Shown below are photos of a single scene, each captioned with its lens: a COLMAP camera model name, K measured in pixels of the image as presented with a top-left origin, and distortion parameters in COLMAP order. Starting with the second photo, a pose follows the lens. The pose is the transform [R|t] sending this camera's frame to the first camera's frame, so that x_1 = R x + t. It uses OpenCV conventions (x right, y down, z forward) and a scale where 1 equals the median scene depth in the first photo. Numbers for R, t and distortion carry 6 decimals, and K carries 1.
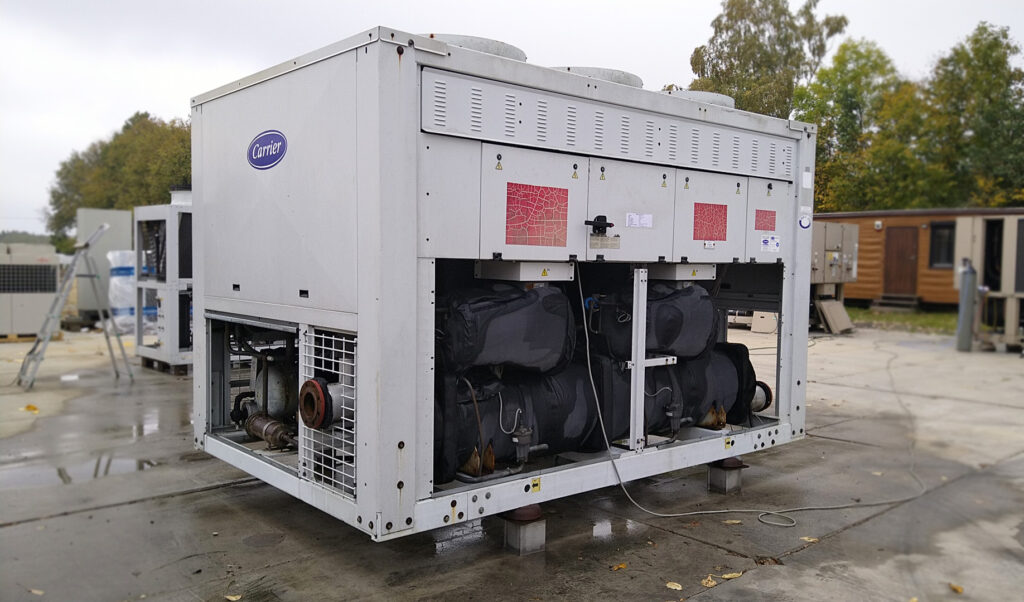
lens RADIAL K [[821.4, 0, 512.0], [0, 821.4, 301.0], [0, 0, 1]] dist [0.006152, -0.000085]
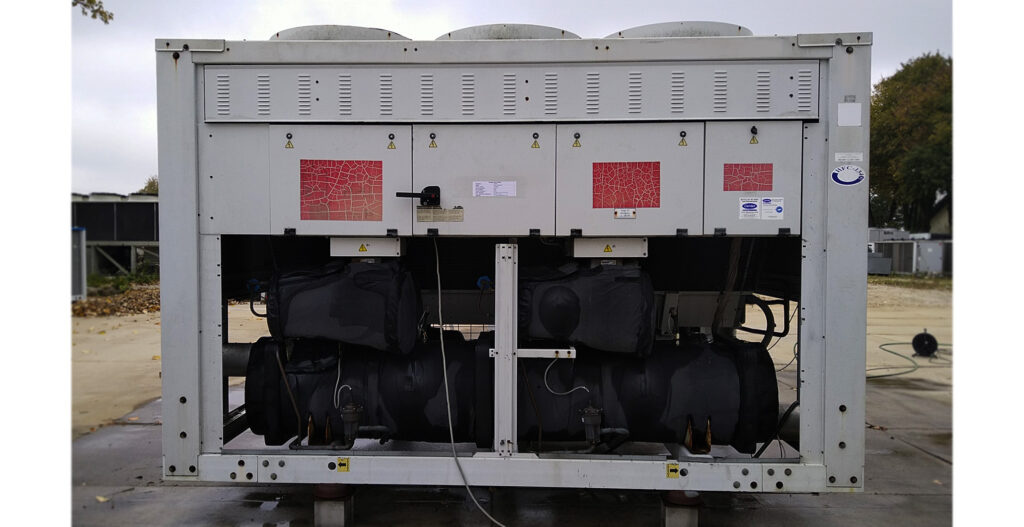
lens RADIAL K [[625.3, 0, 512.0], [0, 625.3, 247.5], [0, 0, 1]] dist [0.001235, -0.002034]
pose [[0.737697, -0.001683, -0.675130, 0.627171], [-0.024582, 0.999267, -0.029351, -0.016348], [0.674685, 0.038248, 0.737114, 0.529895]]
